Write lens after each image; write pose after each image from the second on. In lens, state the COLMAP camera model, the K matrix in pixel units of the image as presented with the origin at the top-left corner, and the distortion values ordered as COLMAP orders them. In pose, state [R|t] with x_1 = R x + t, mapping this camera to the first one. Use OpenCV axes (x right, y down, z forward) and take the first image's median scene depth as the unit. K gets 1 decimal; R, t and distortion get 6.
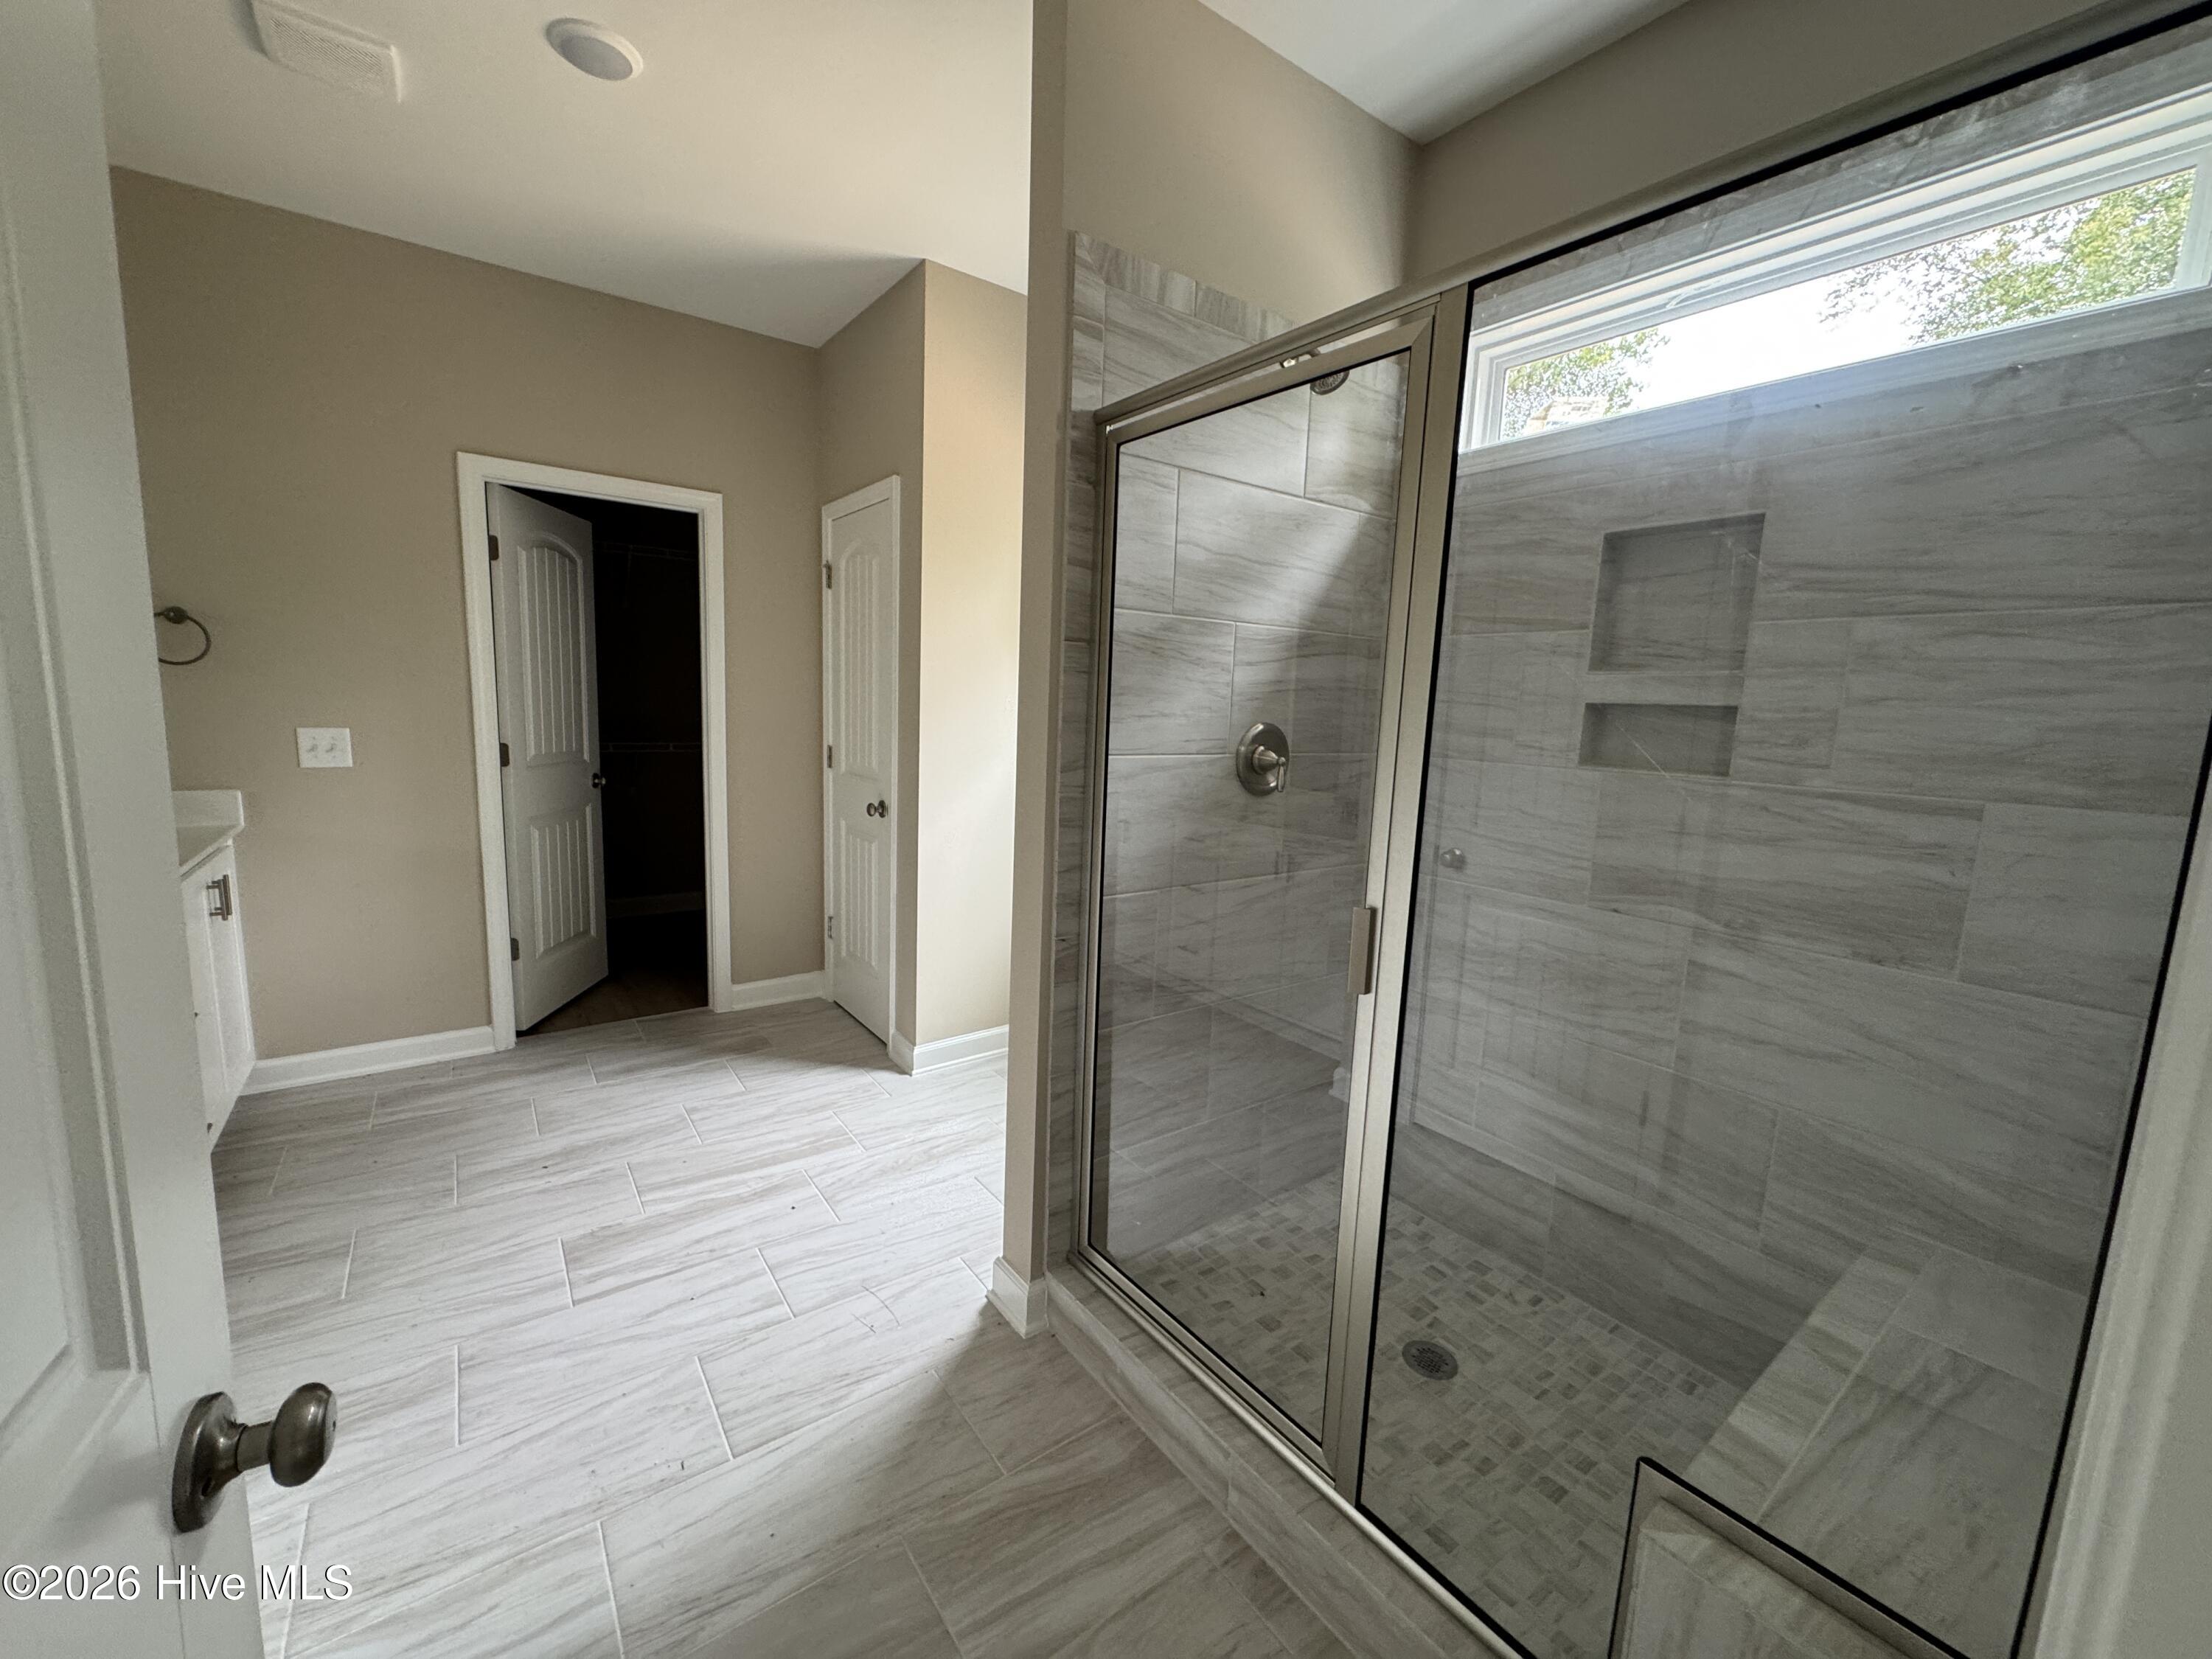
lens RADIAL K [[882.3, 0, 1101.5], [0, 882.3, 829.8], [0, 0, 1]] dist [-0.002447, -0.000115]
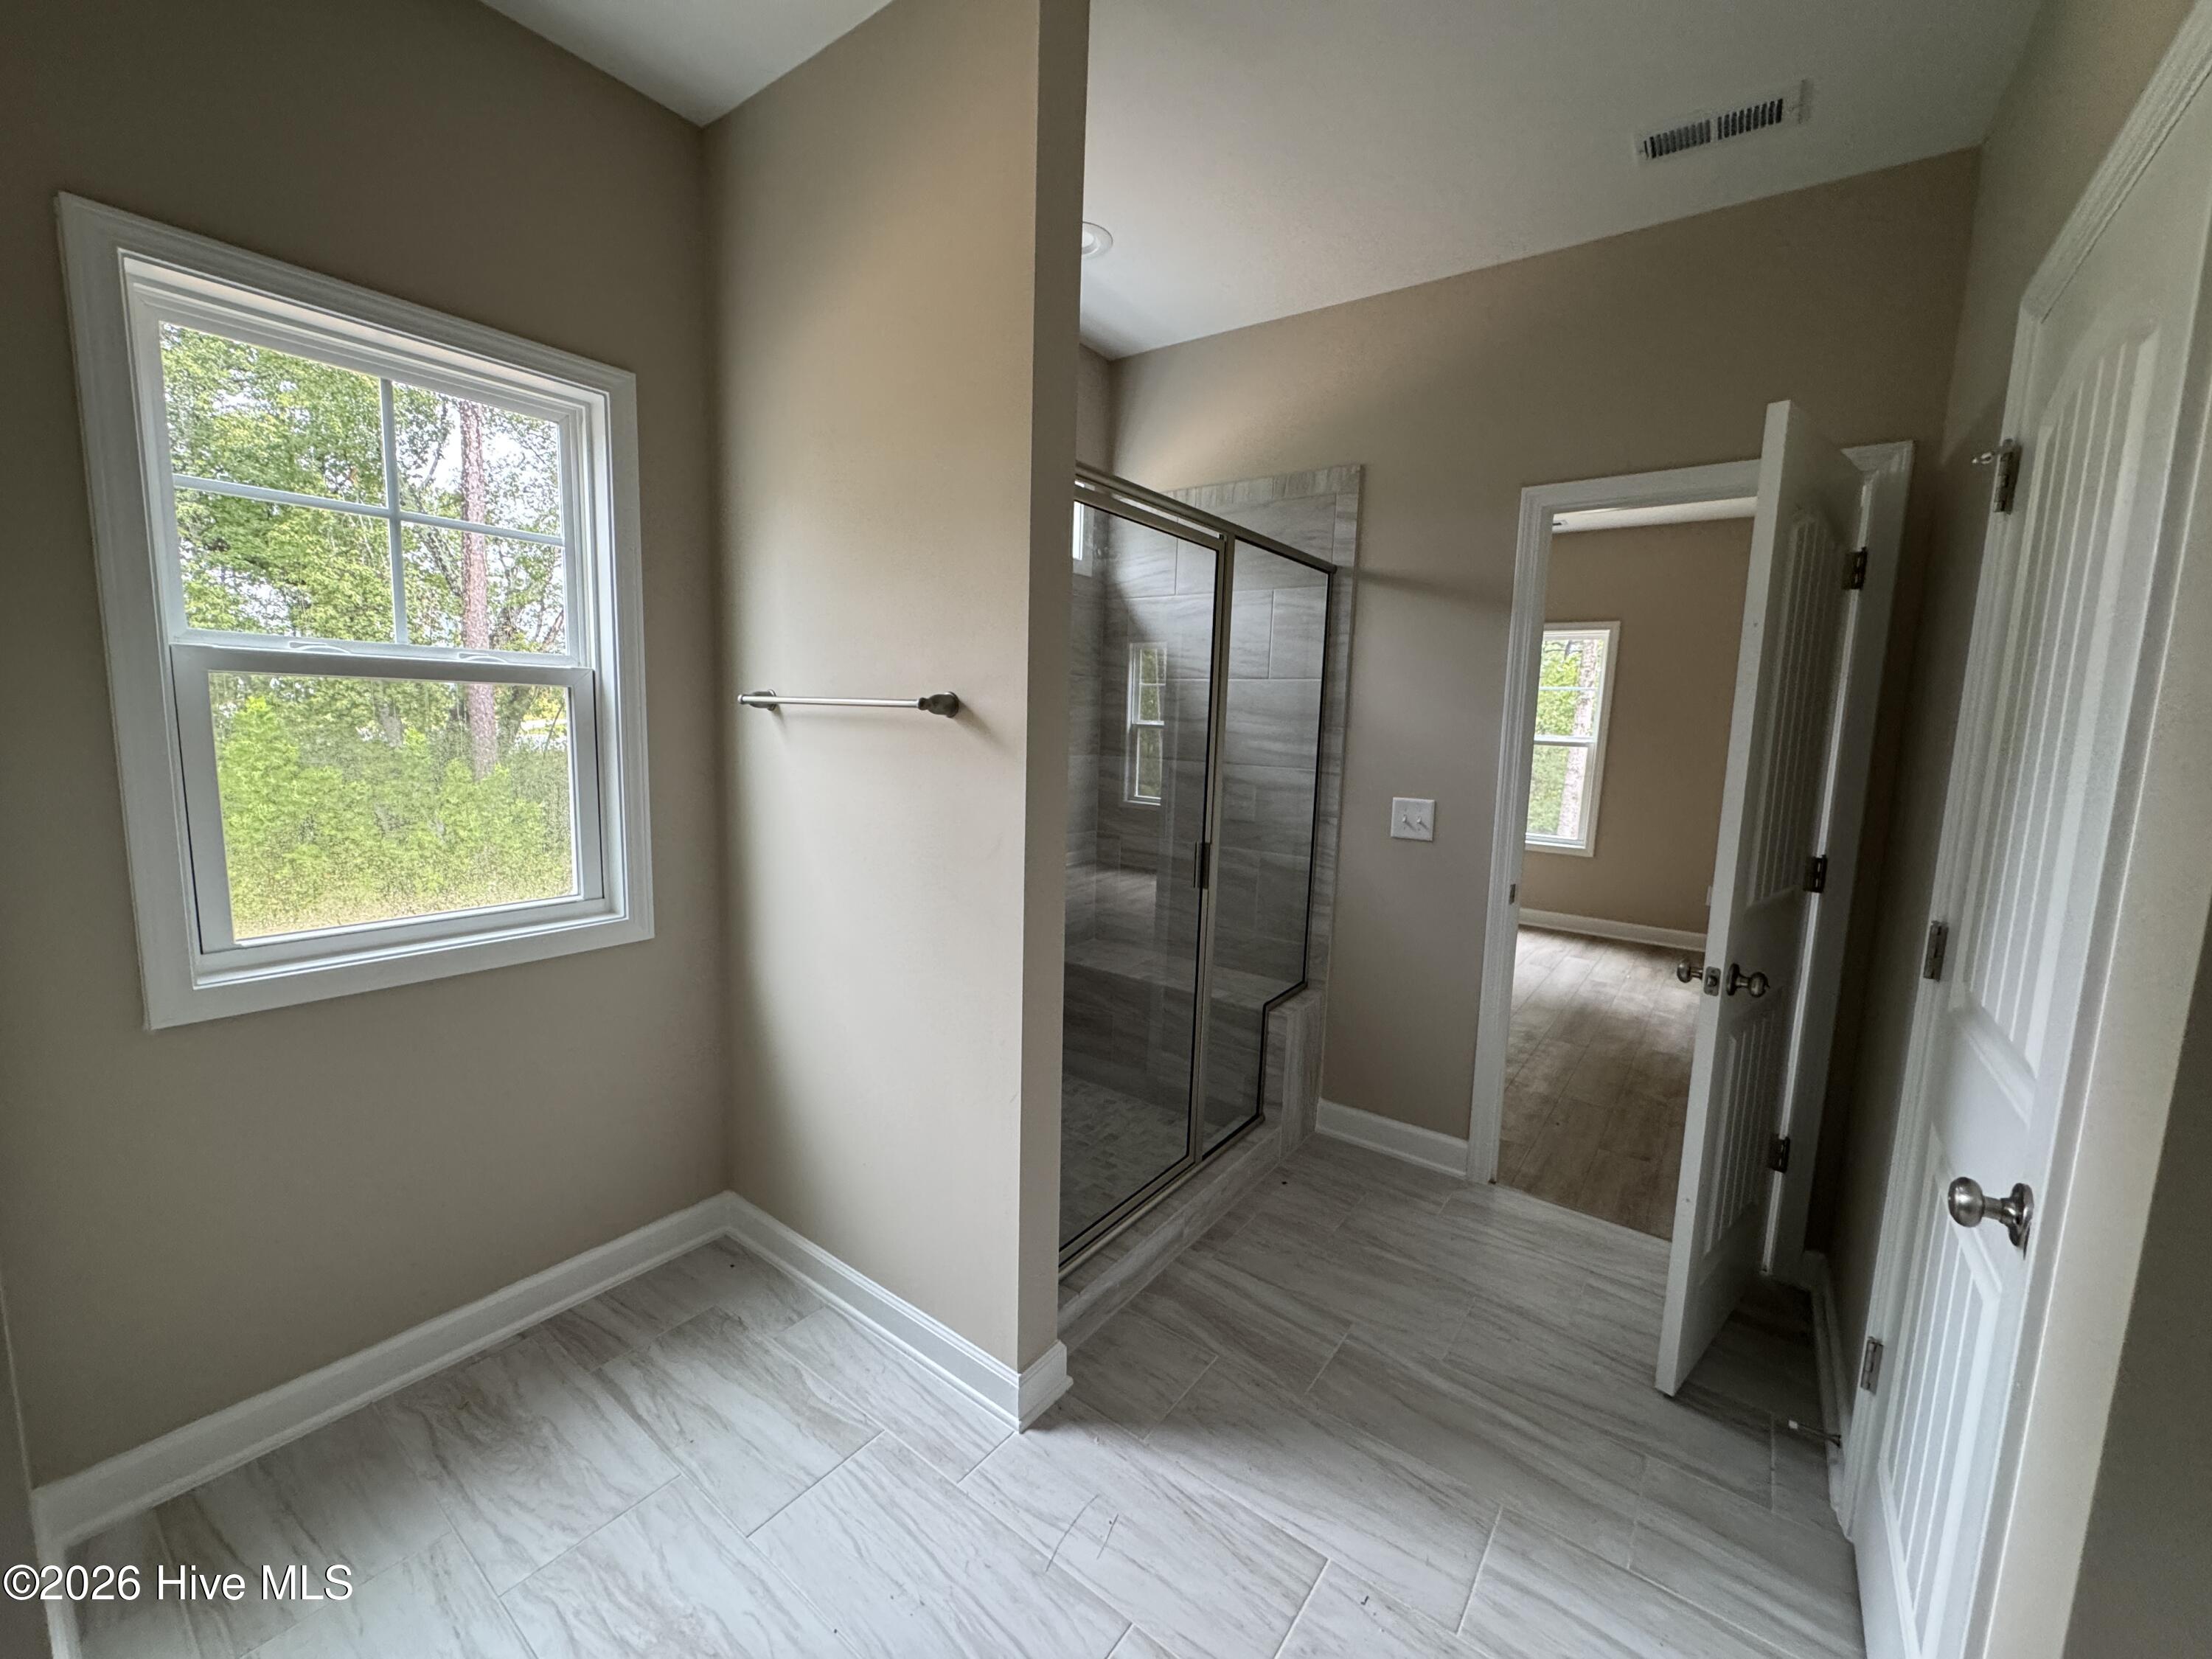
lens RADIAL K [[882.3, 0, 1107.7], [0, 882.3, 826.5], [0, 0, 1]] dist [-0.002447, -0.000115]
pose [[-0.295931, -0.167541, 0.940401, -0.584540], [0.094830, 0.974481, 0.203454, -0.145648], [-0.950490, 0.149387, -0.272491, 0.719723]]
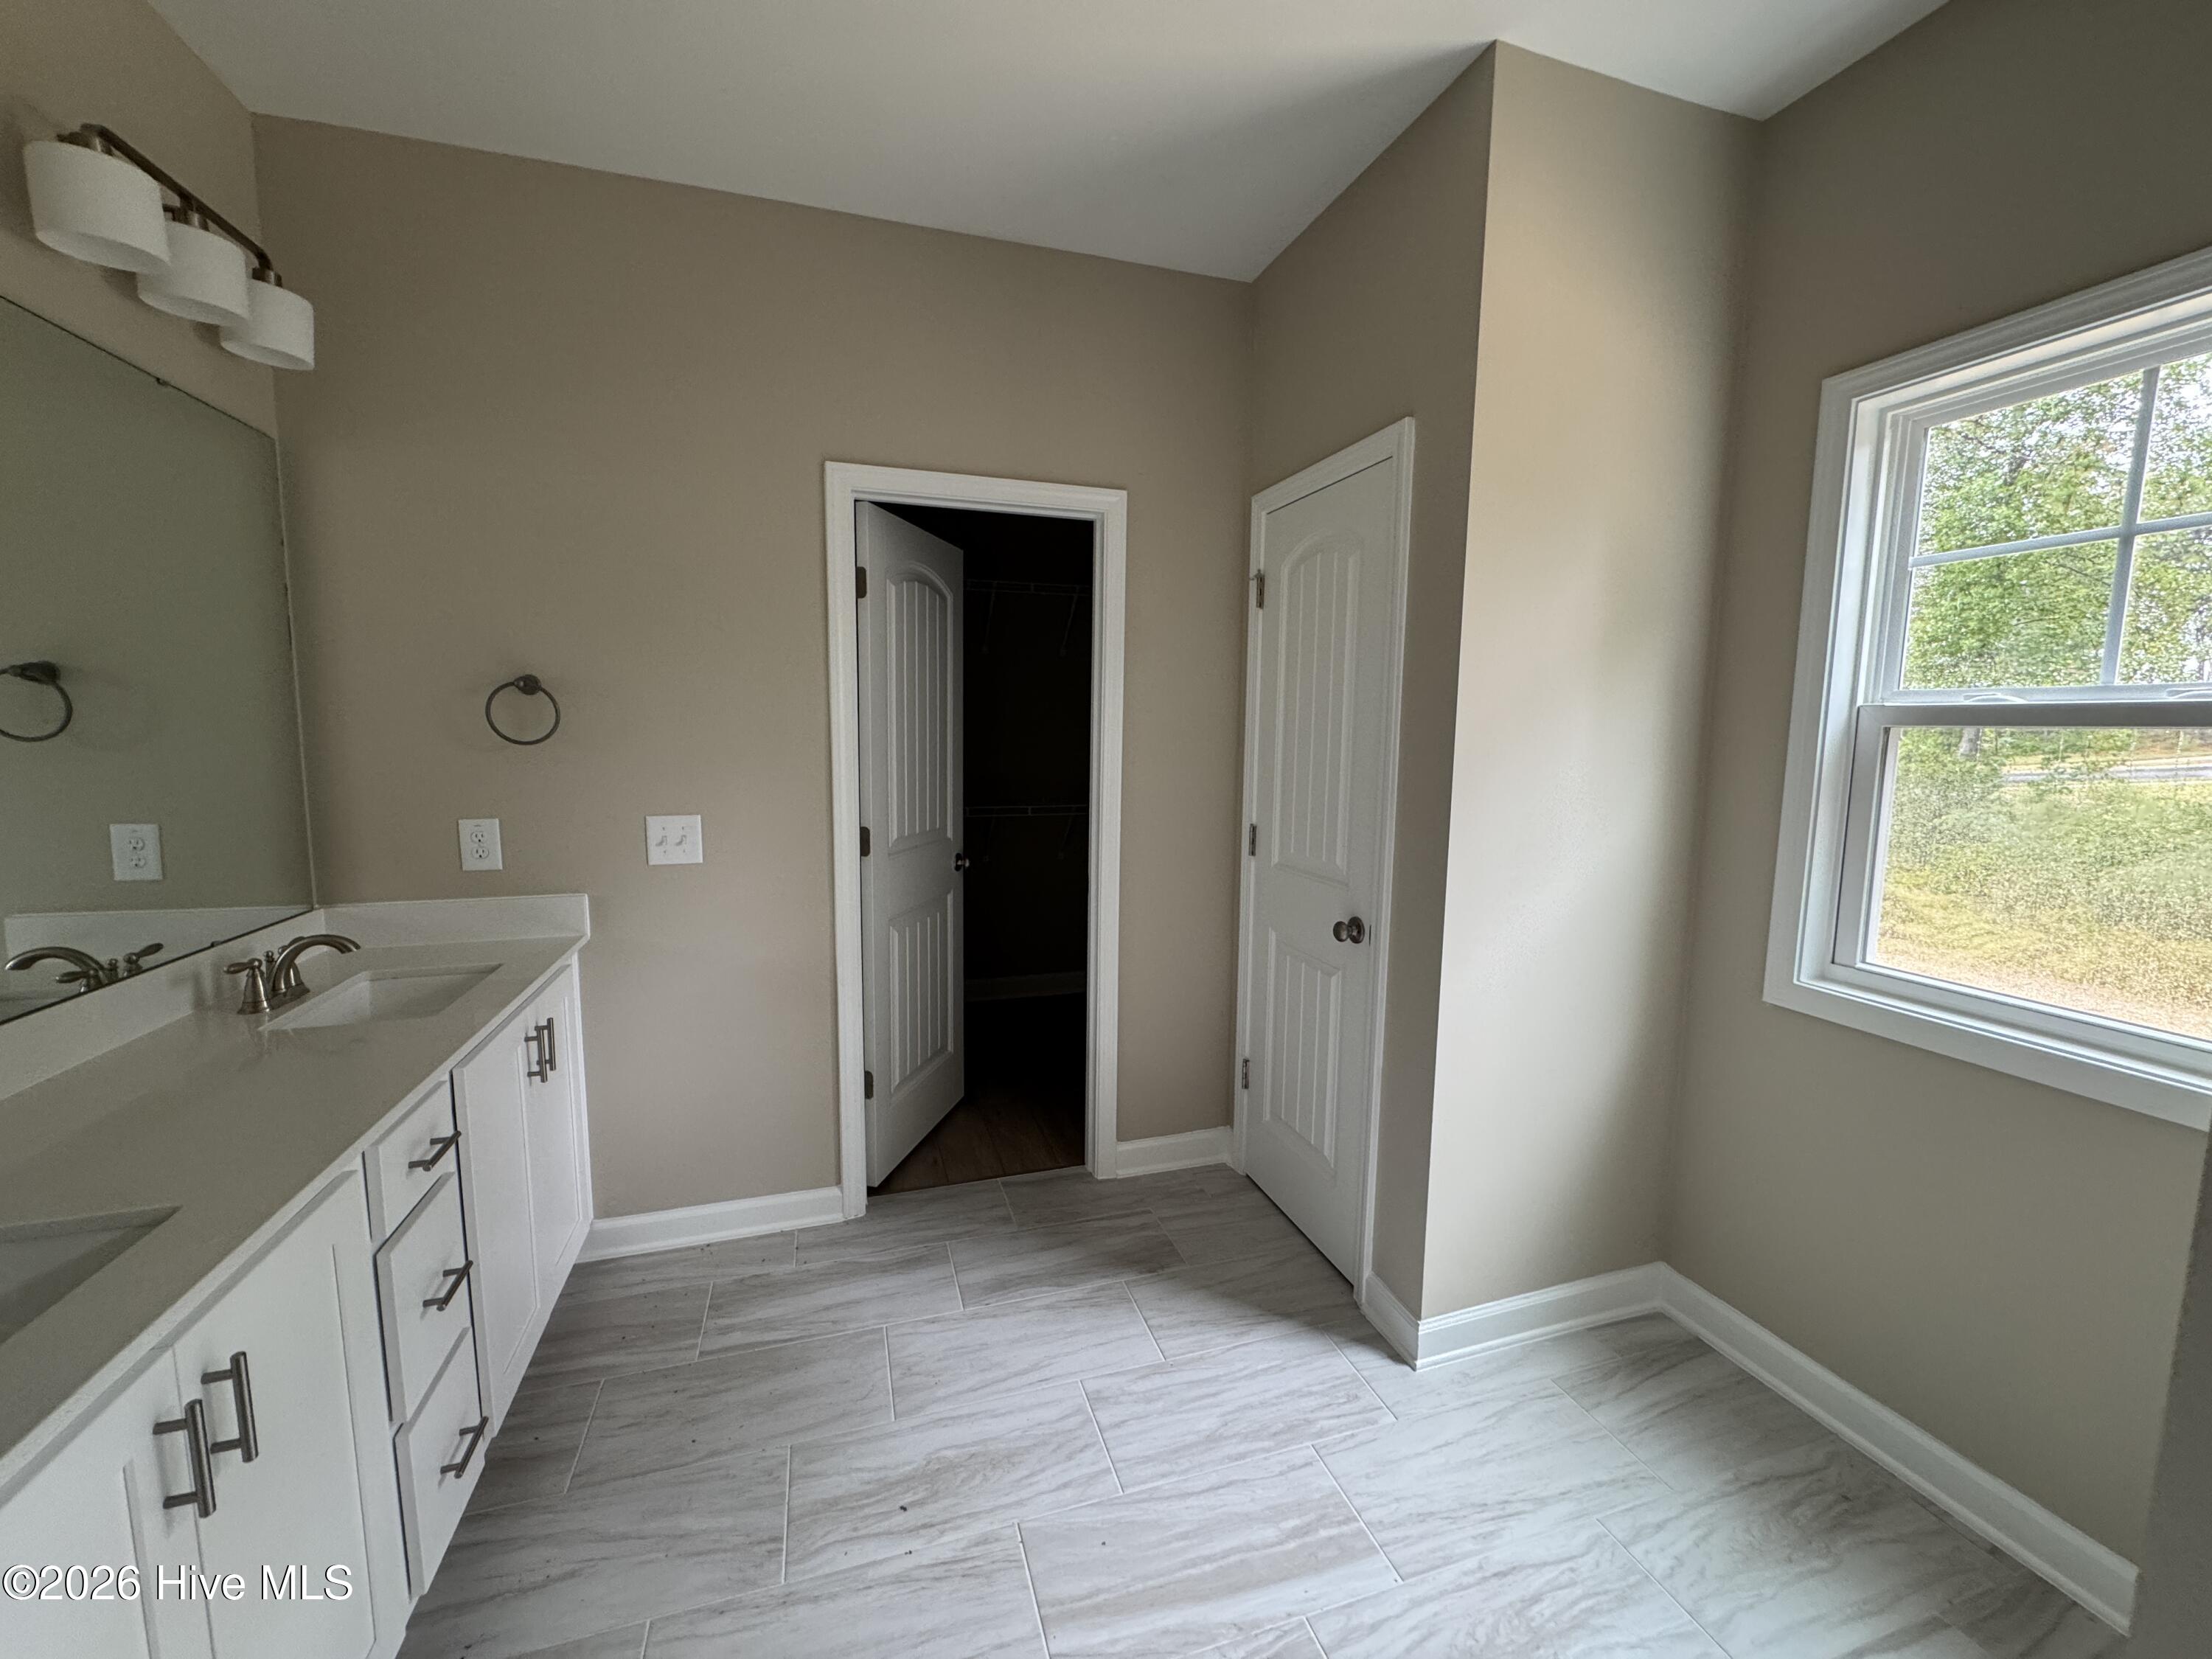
lens RADIAL K [[882.3, 0, 1102.7], [0, 882.3, 825.7], [0, 0, 1]] dist [-0.002447, -0.000115]
pose [[0.947685, 0.006979, -0.319130, -0.239597], [-0.019282, 0.999187, -0.035411, -0.081941], [0.318623, 0.039712, 0.947049, 0.342069]]
